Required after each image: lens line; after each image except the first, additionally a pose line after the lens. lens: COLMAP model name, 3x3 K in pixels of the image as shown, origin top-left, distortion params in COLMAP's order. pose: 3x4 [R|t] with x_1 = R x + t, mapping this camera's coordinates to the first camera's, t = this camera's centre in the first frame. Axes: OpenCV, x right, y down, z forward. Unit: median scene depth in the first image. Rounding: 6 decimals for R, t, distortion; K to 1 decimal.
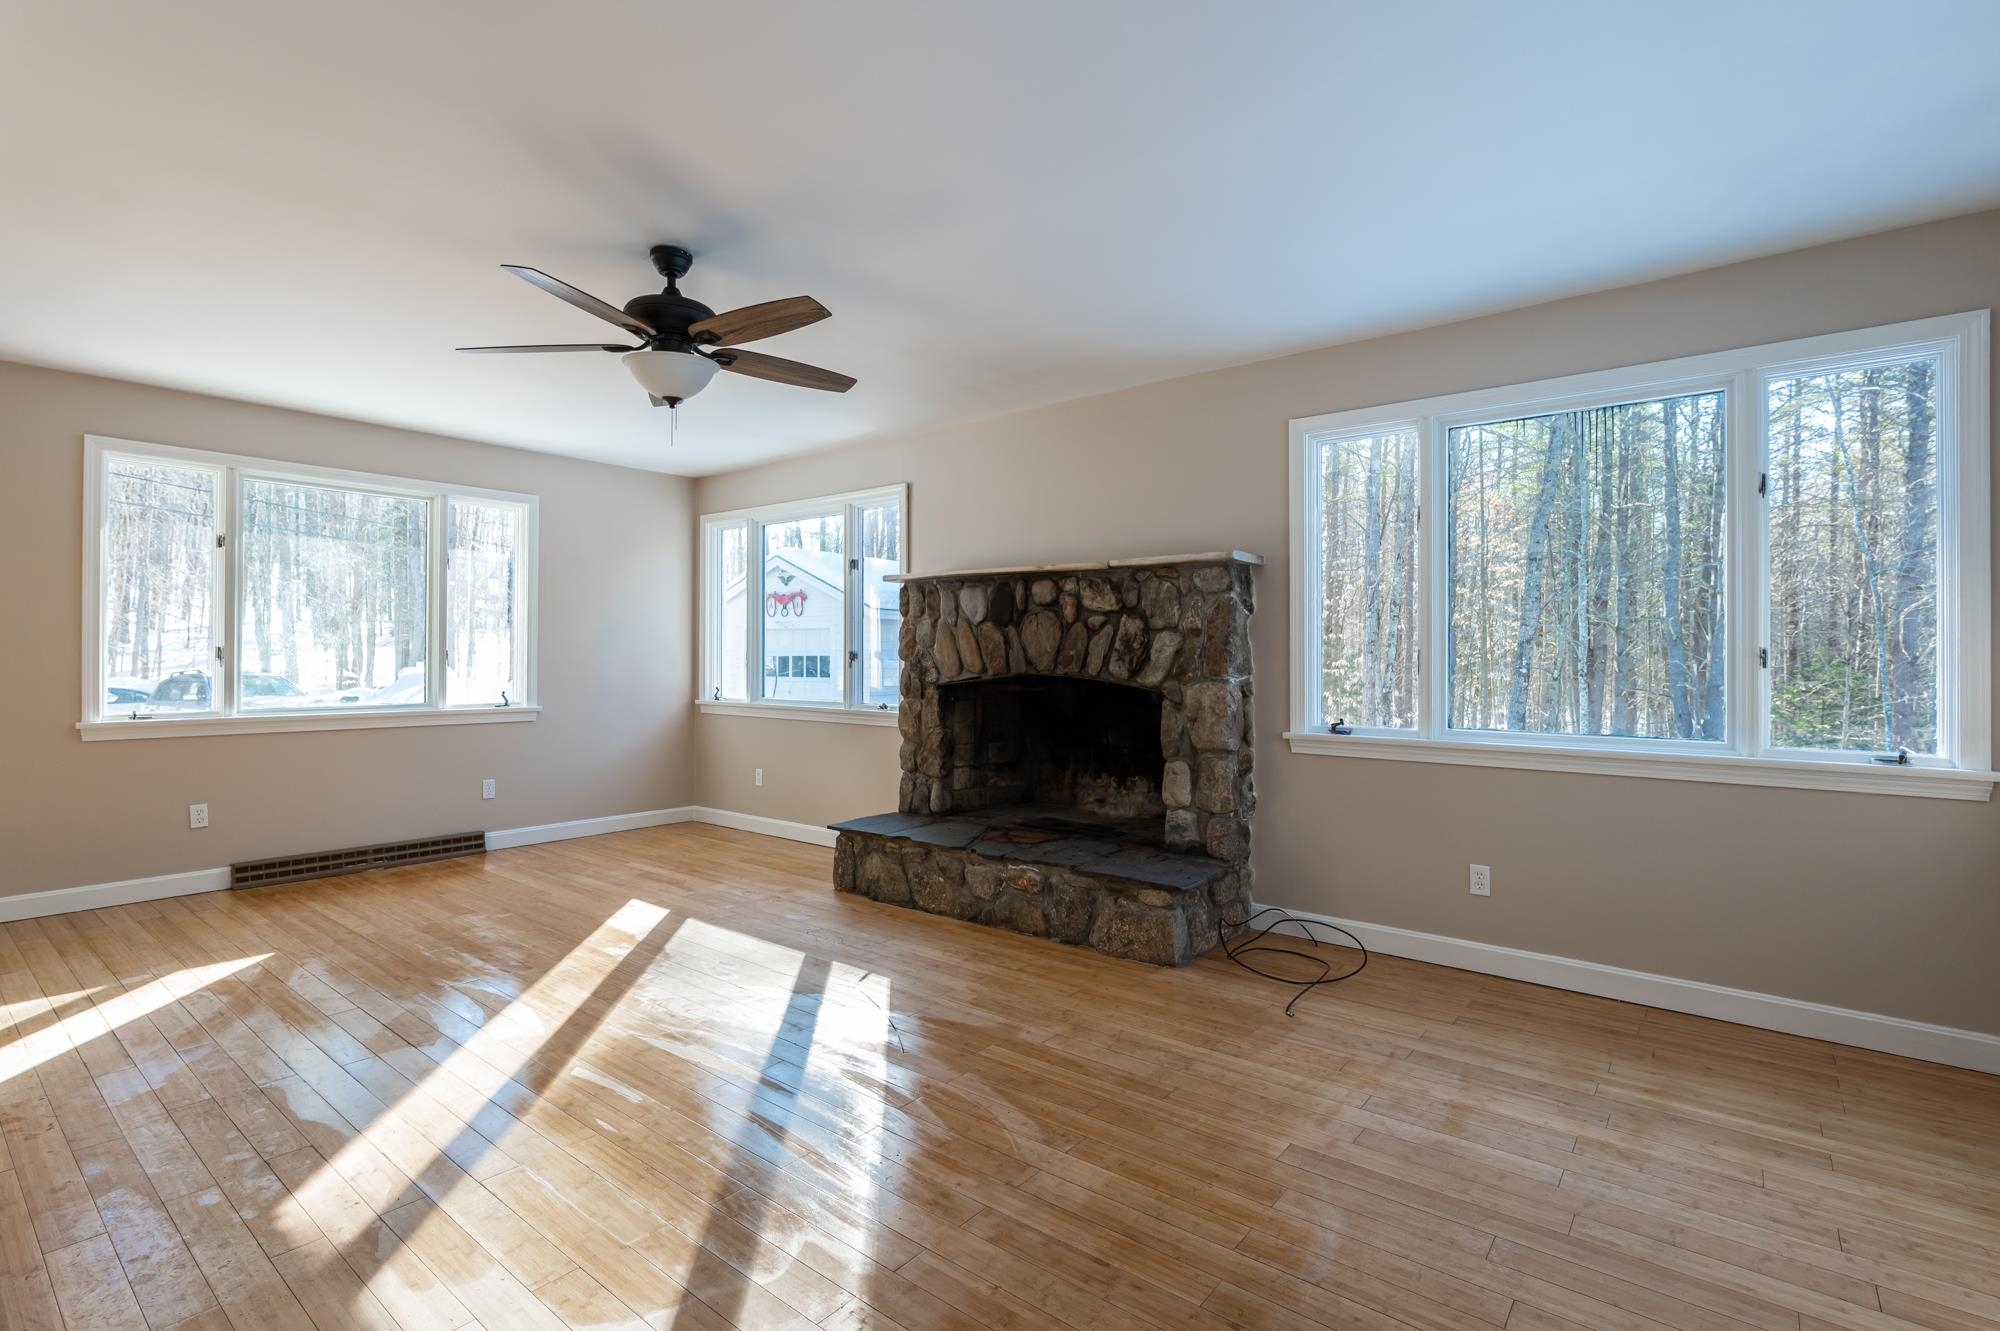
lens RADIAL K [[924.6, 0, 999.9], [0, 924.6, 660.5], [0, 0, 1]] dist [-0.002542, -0.000093]
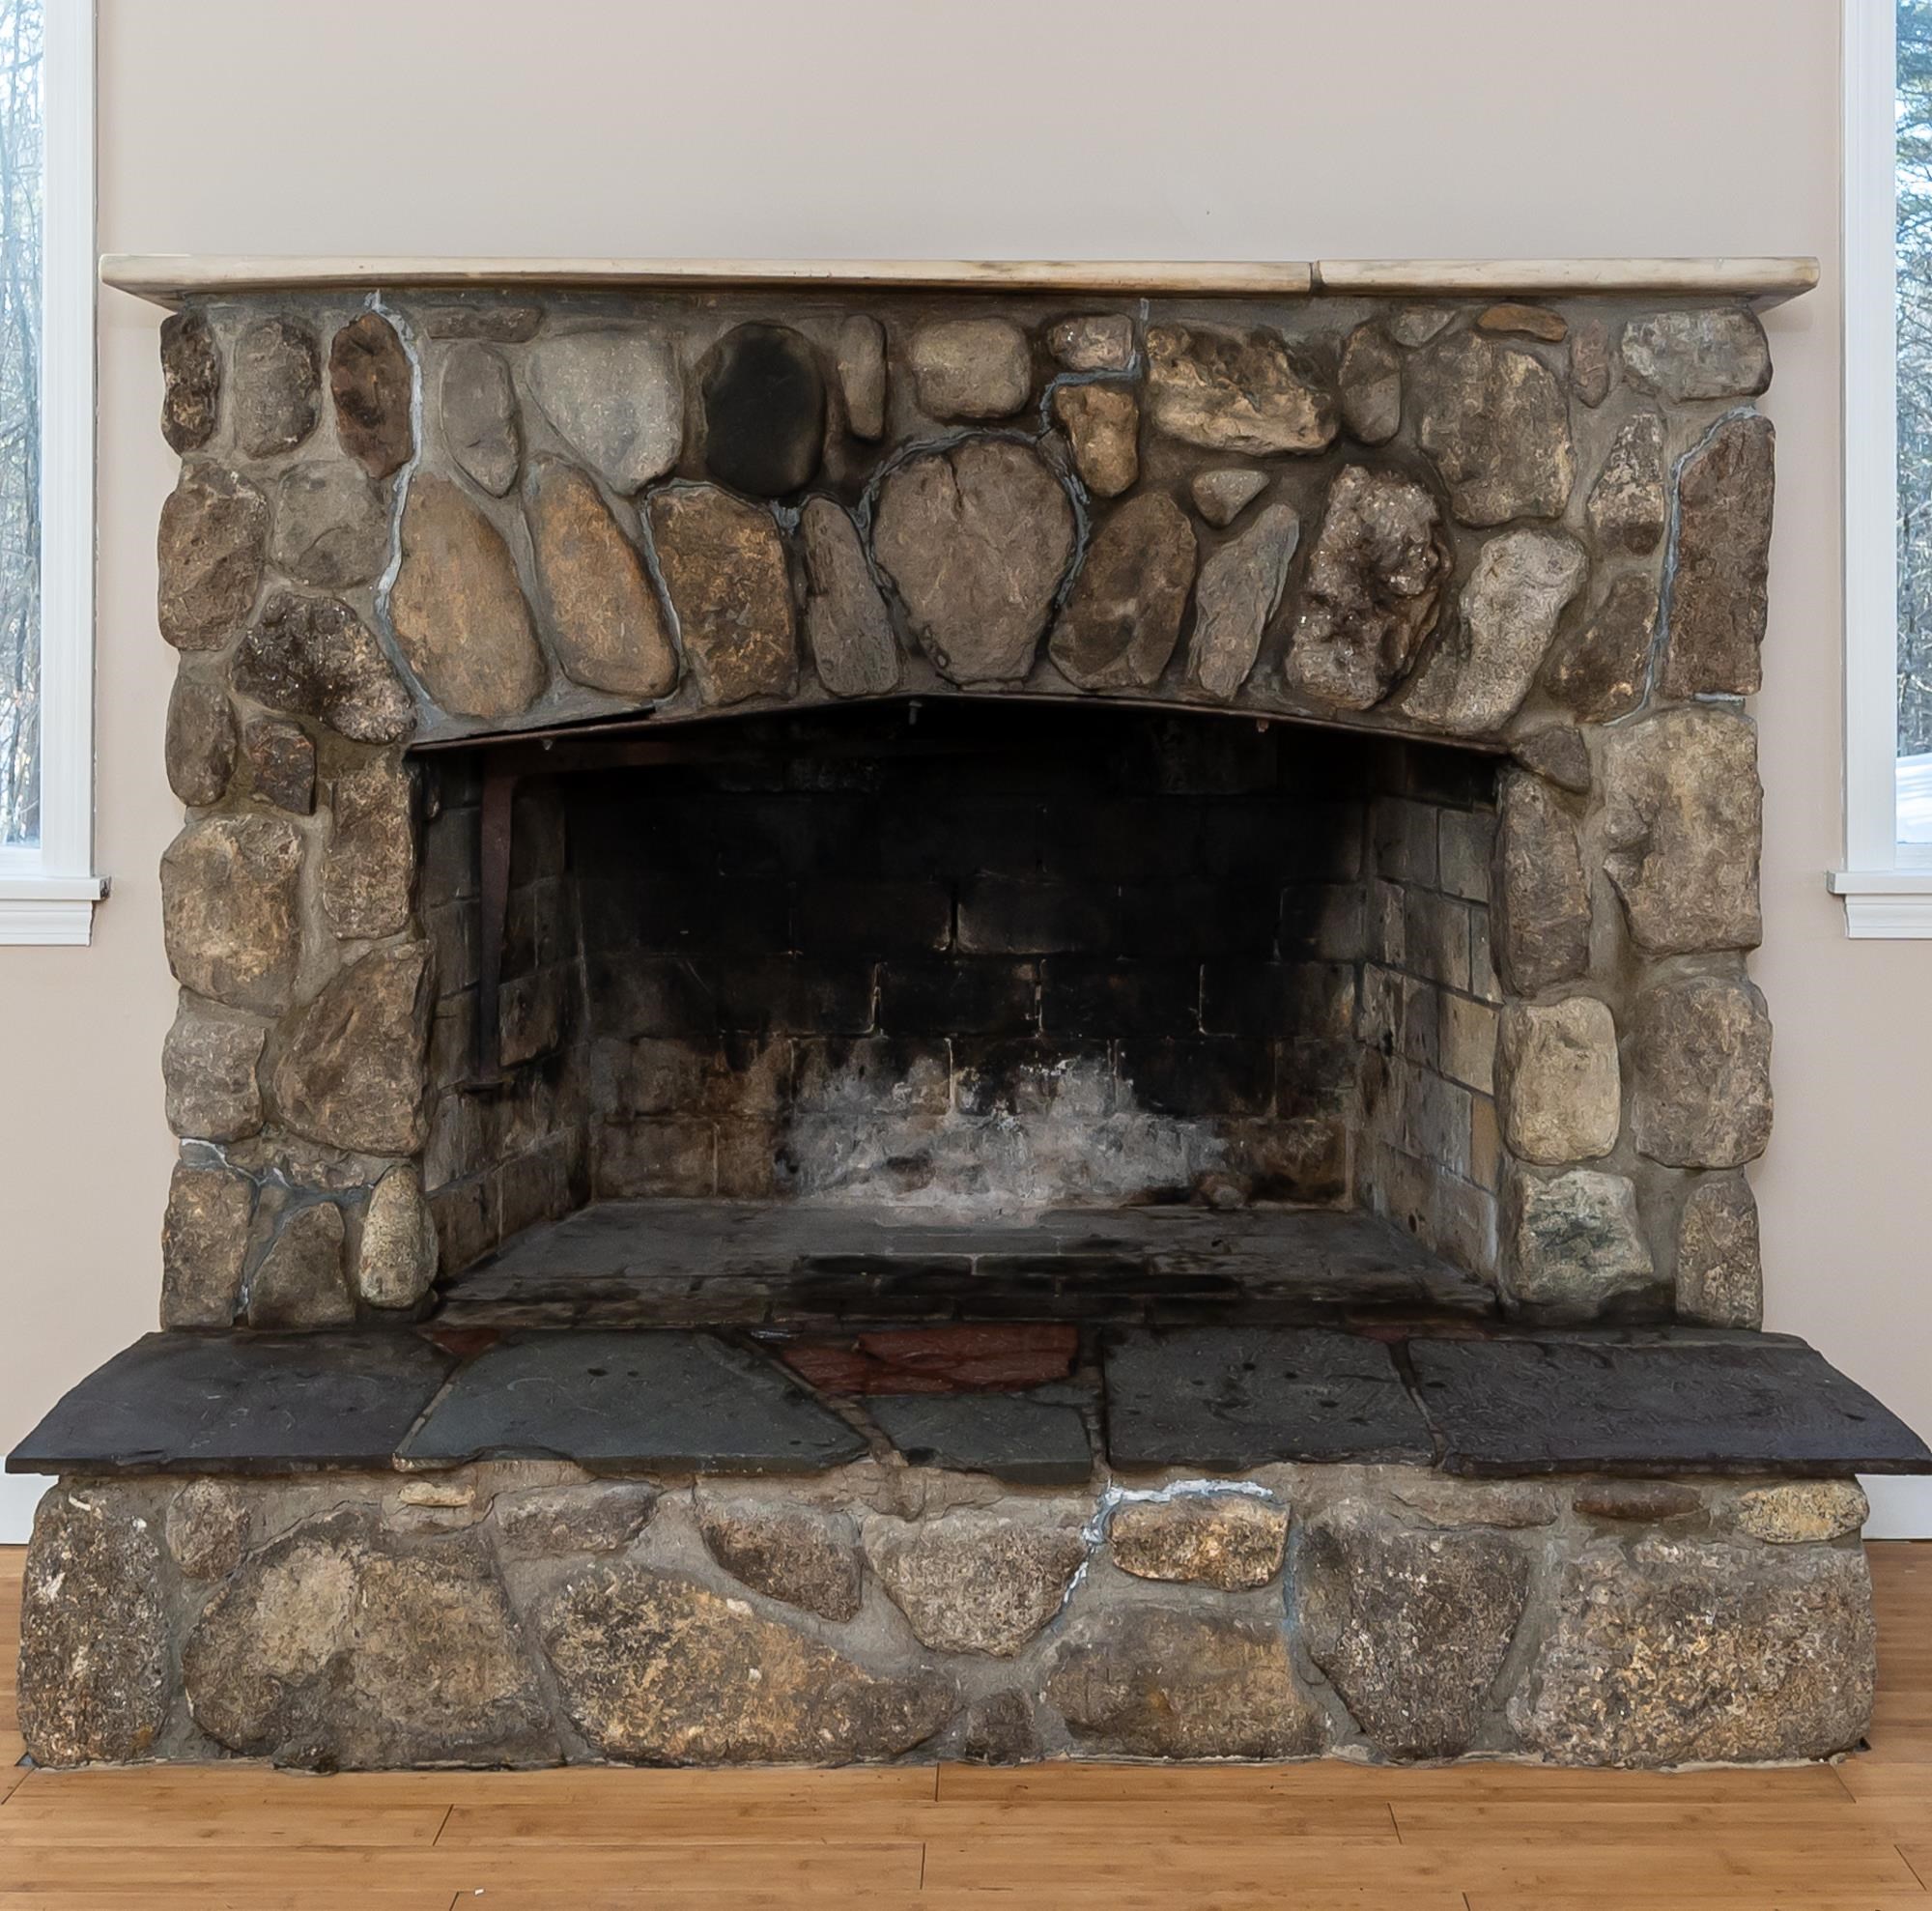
lens RADIAL K [[2754.5, 0, 1014.2], [0, 2754.5, 645.5], [0, 0, 1]] dist [0.018445, 0.000000]
pose [[0.781626, -0.005901, 0.623720, -0.426345], [0.004449, 0.999983, 0.003885, -0.001376], [-0.623732, -0.000261, 0.781638, 0.421953]]
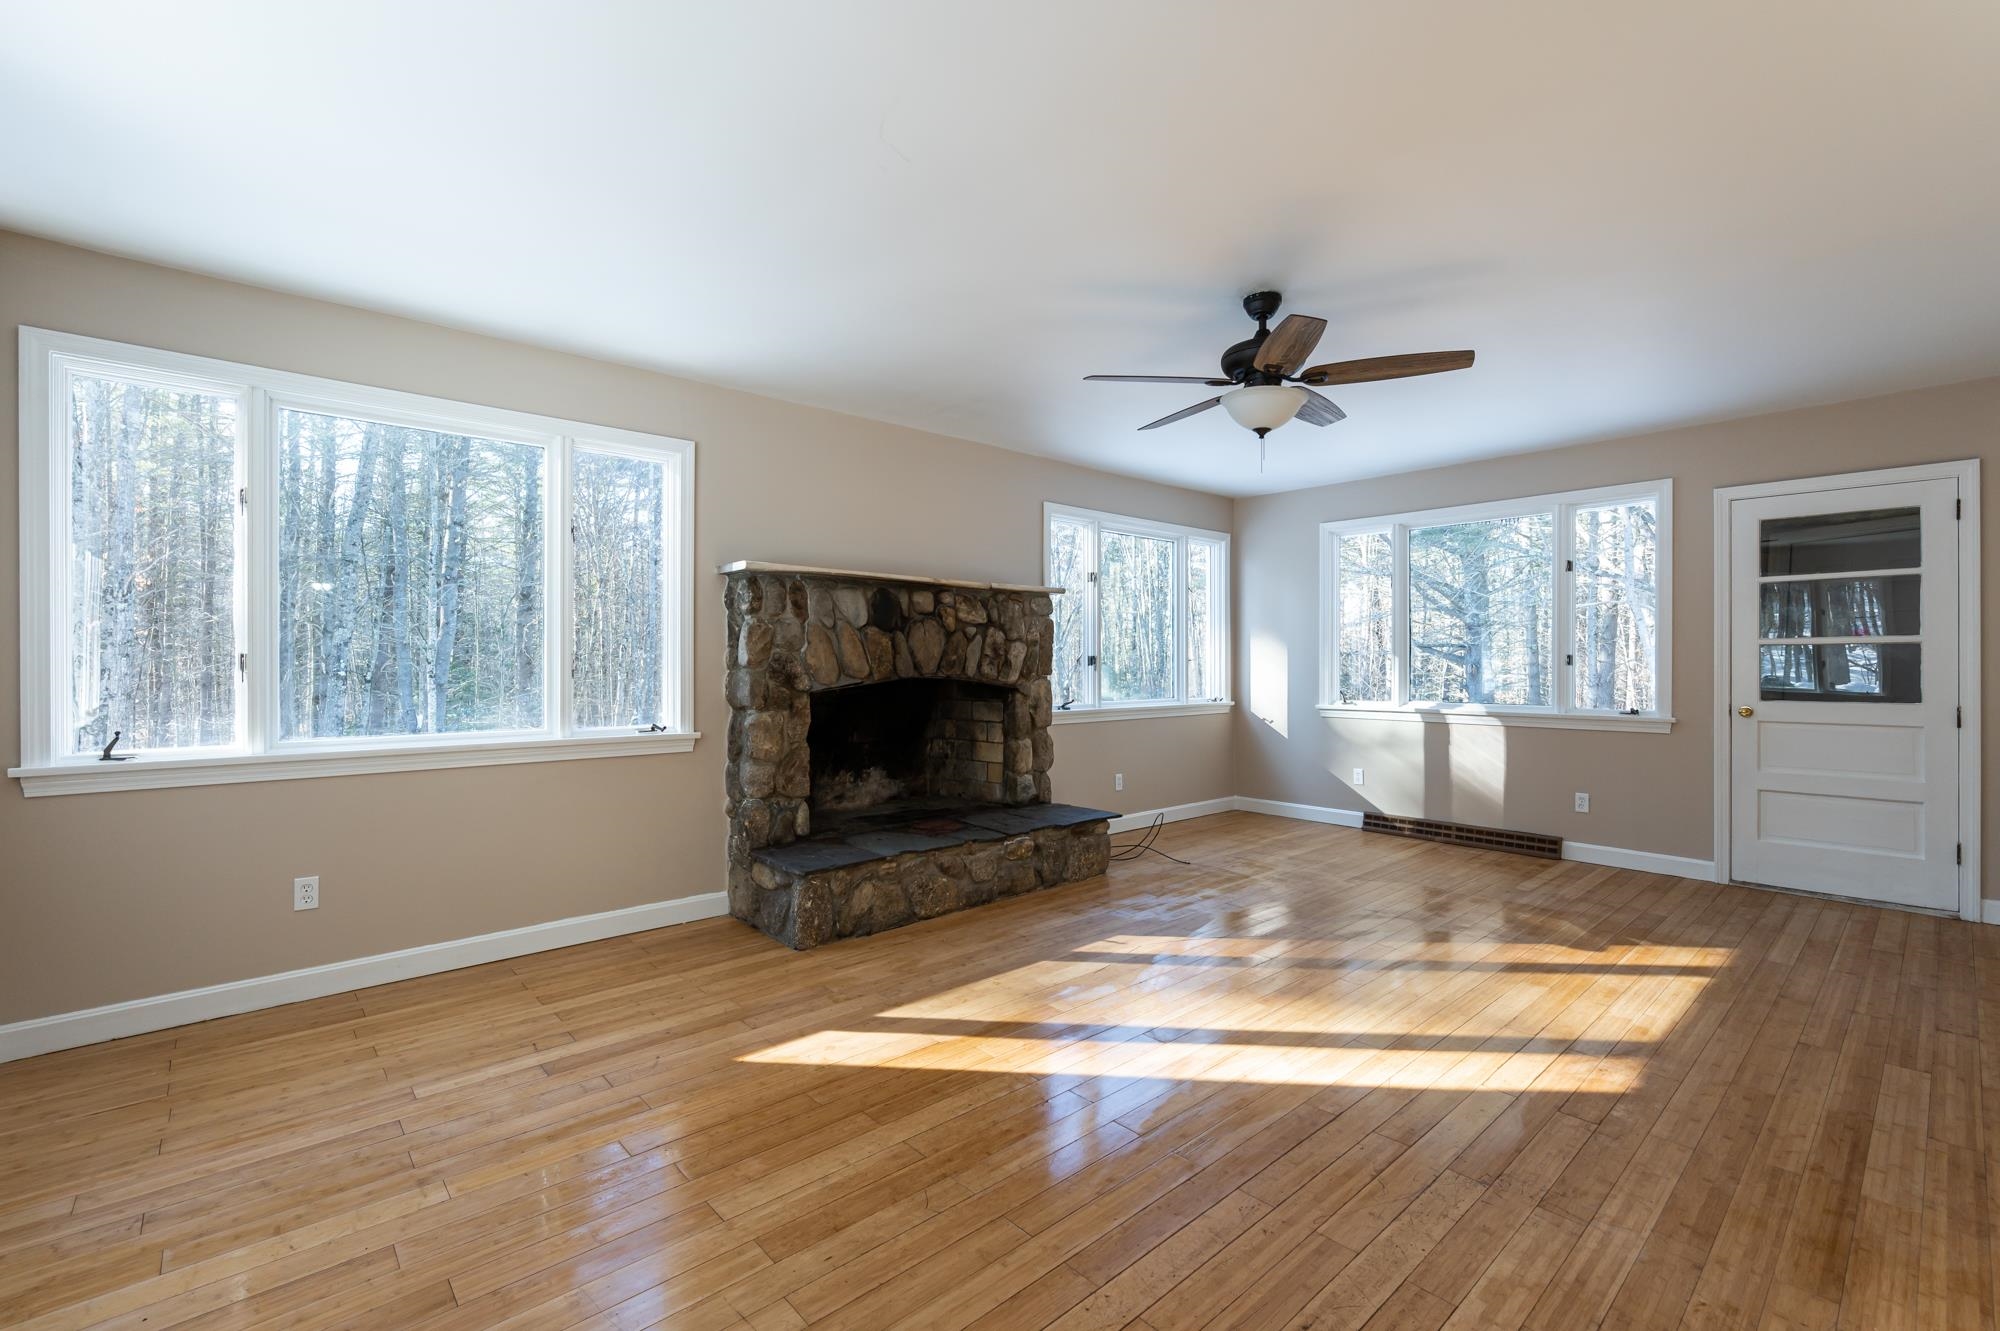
lens RADIAL K [[859.3, 0, 990.3], [0, 859.3, 669.9], [0, 0, 1]] dist [0.005051, 0.000170]
pose [[0.170749, -0.012658, 0.985233, -0.973392], [0.004056, 0.999918, 0.012144, -0.005881], [-0.985306, 0.001922, 0.170787, 0.777318]]
